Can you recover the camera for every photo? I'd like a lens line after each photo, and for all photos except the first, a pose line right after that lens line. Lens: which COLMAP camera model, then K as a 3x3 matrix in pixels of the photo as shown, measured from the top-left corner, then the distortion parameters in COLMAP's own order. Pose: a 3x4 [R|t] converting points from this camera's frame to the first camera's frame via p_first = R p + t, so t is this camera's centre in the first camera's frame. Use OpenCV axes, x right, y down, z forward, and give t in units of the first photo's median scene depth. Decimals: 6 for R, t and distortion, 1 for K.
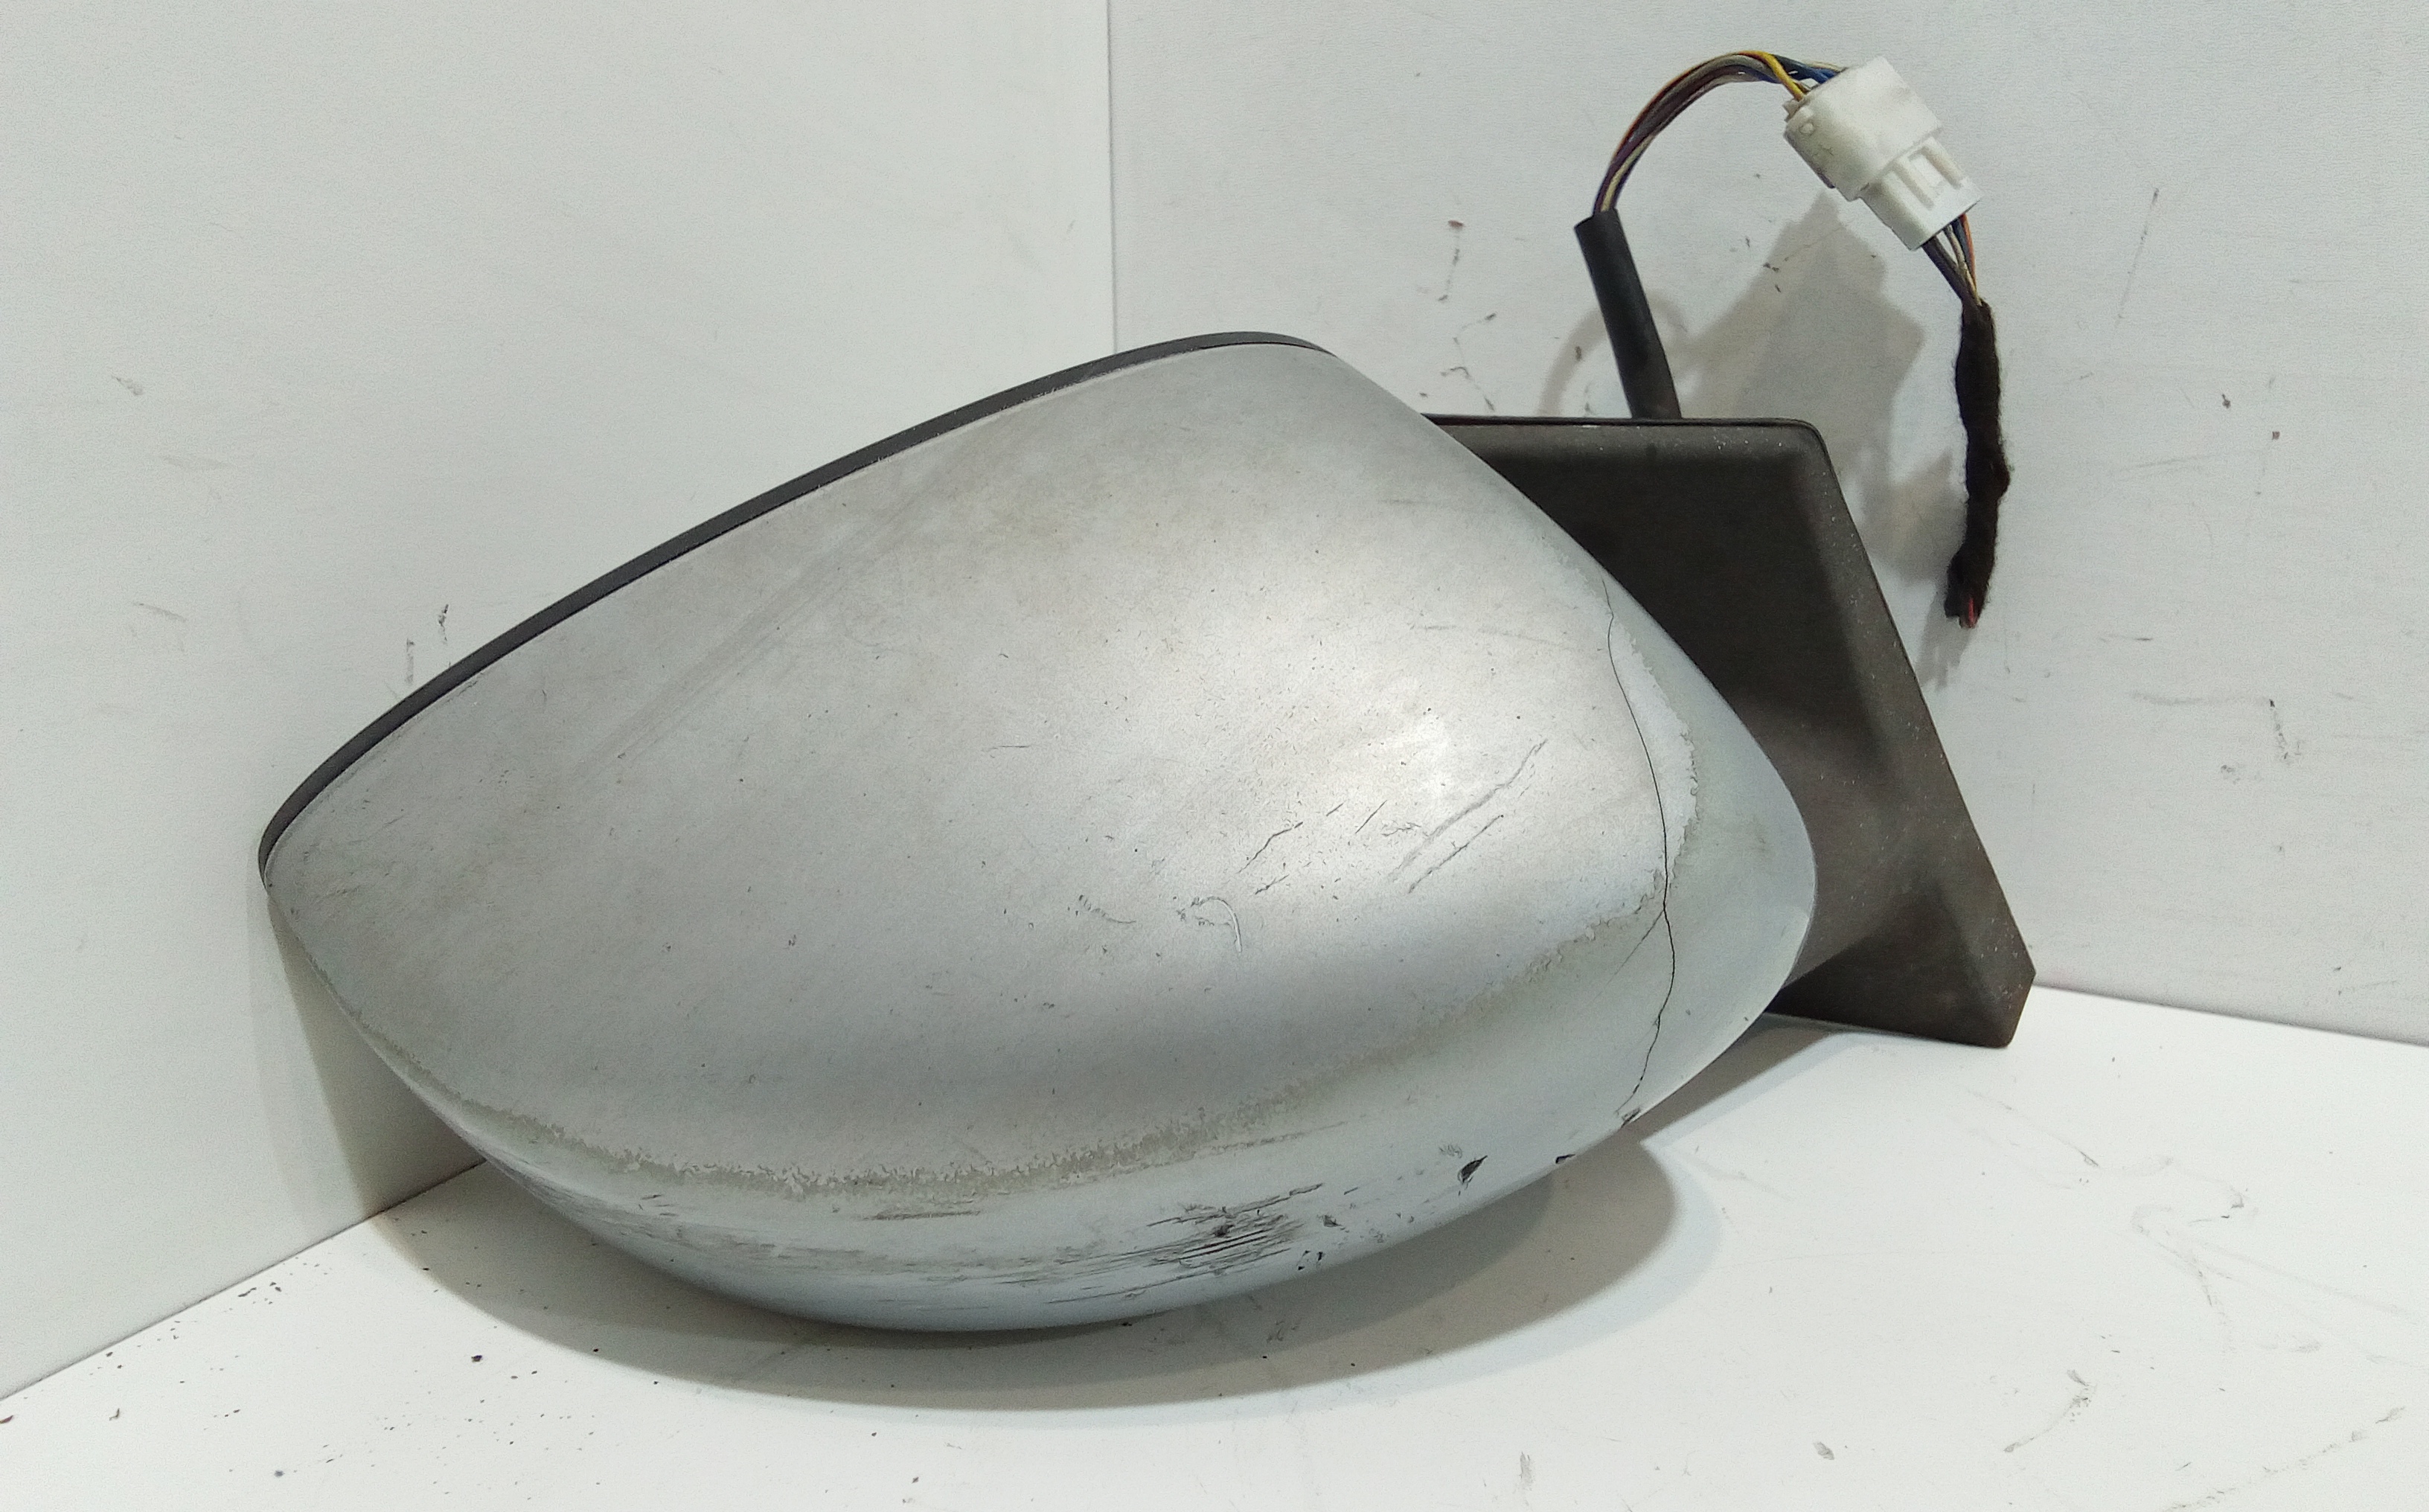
lens RADIAL K [[1702.3, 0, 1208.1], [0, 1702.3, 736.3], [0, 0, 1]] dist [0.015735, -0.049391]
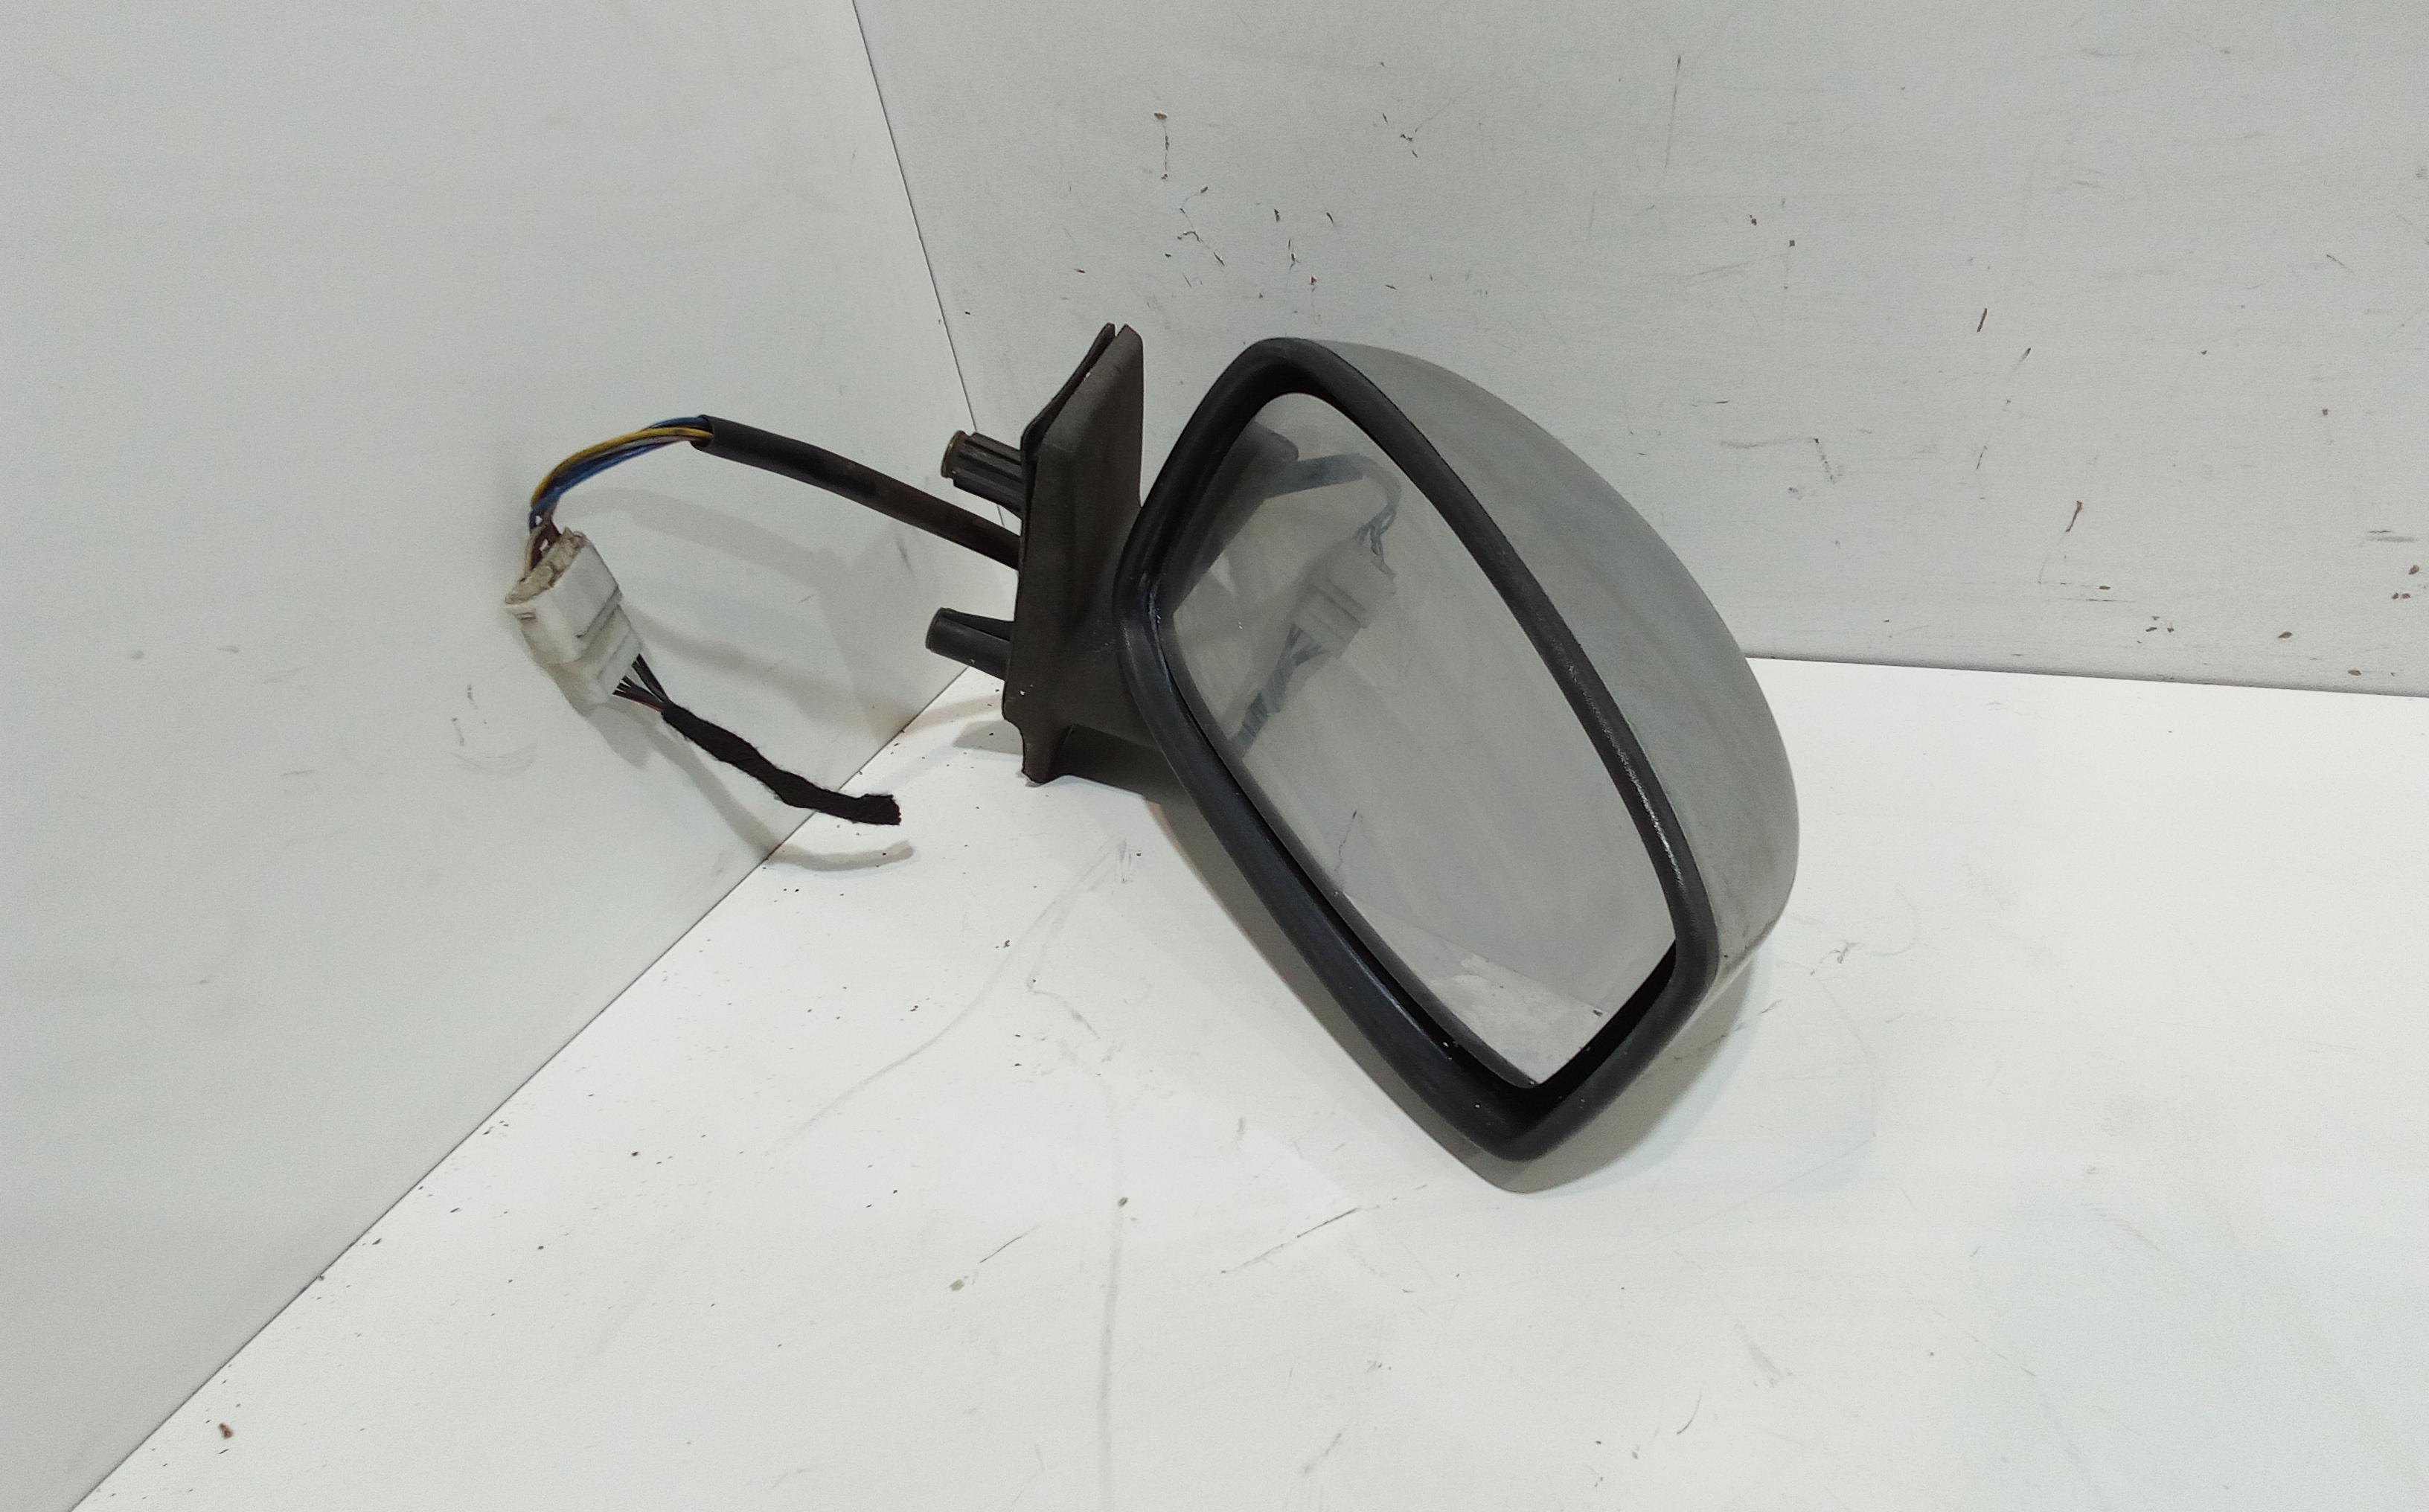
lens RADIAL K [[1691.3, 0, 1229.5], [0, 1691.3, 745.3], [0, 0, 1]] dist [0.010359, -0.040169]
pose [[0.982567, -0.176937, -0.057058, 0.213984], [0.185908, 0.933676, 0.306084, -0.284551], [-0.000884, -0.311355, 0.950293, -0.314129]]
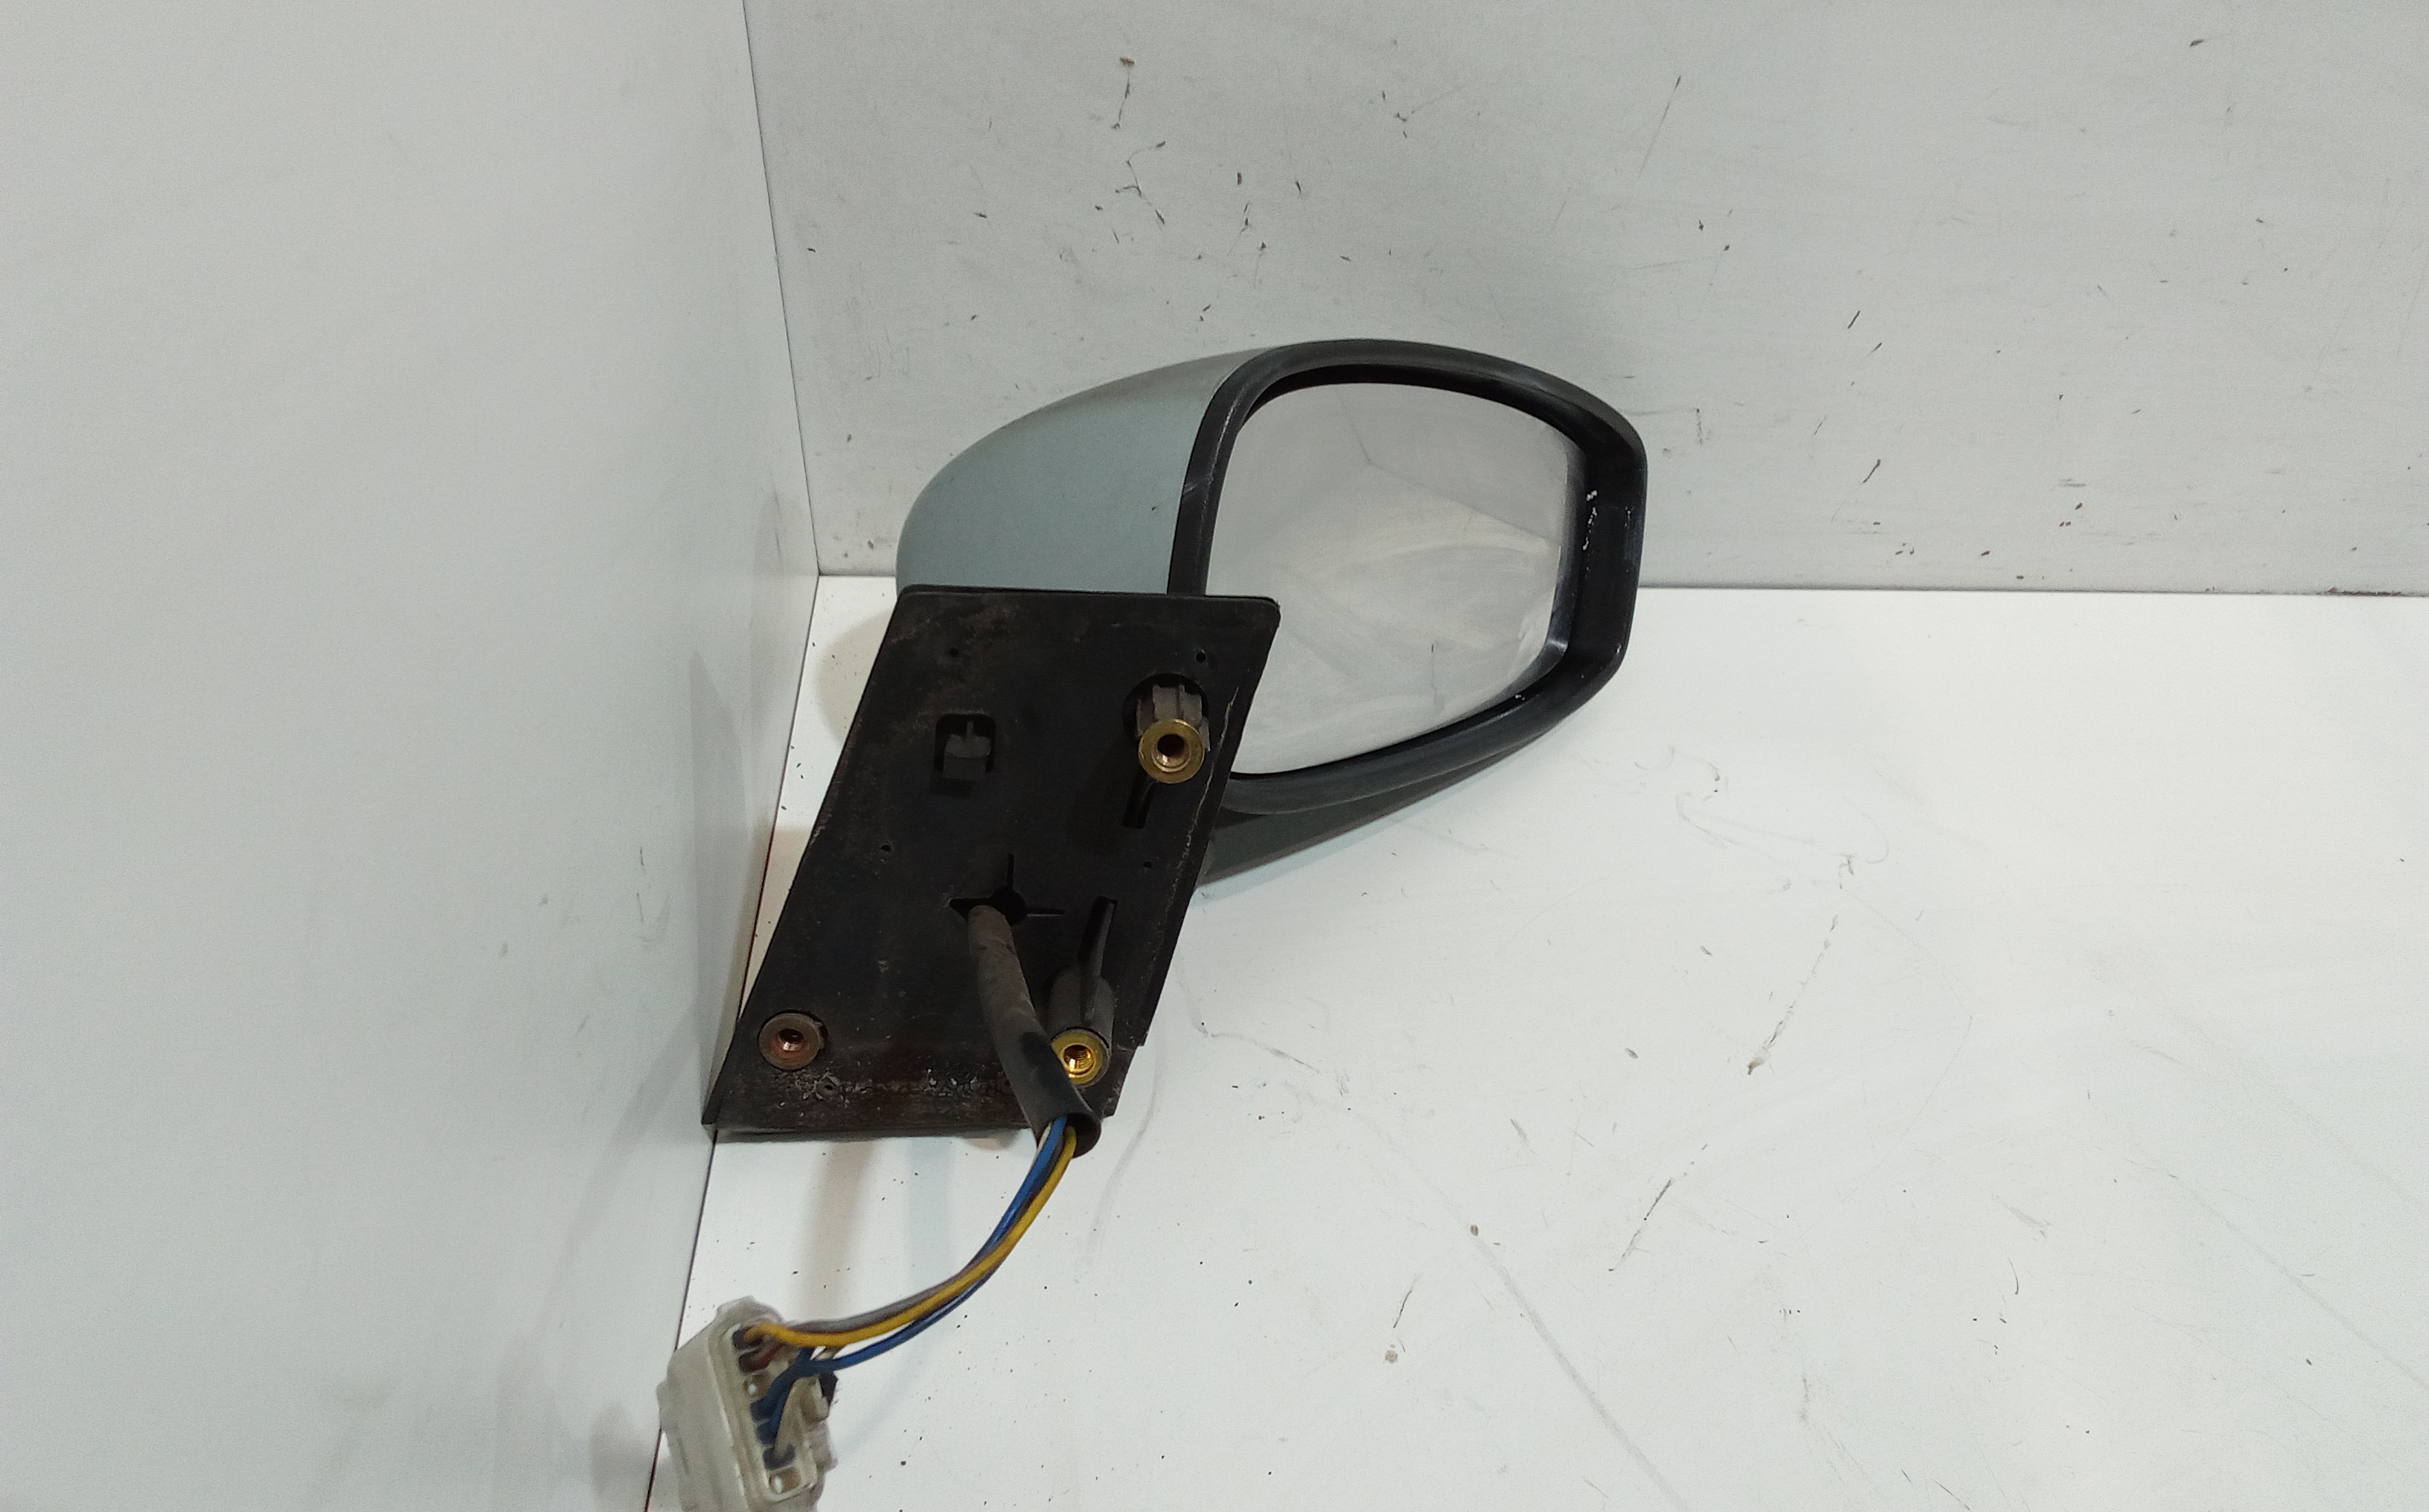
lens RADIAL K [[1691.3, 0, 1228.9], [0, 1691.3, 747.6], [0, 0, 1]] dist [0.010359, -0.040169]
pose [[0.846107, -0.313897, 0.430780, -0.470909], [0.051656, 0.852684, 0.519868, -0.568979], [-0.530504, -0.417611, 0.737676, -0.014976]]
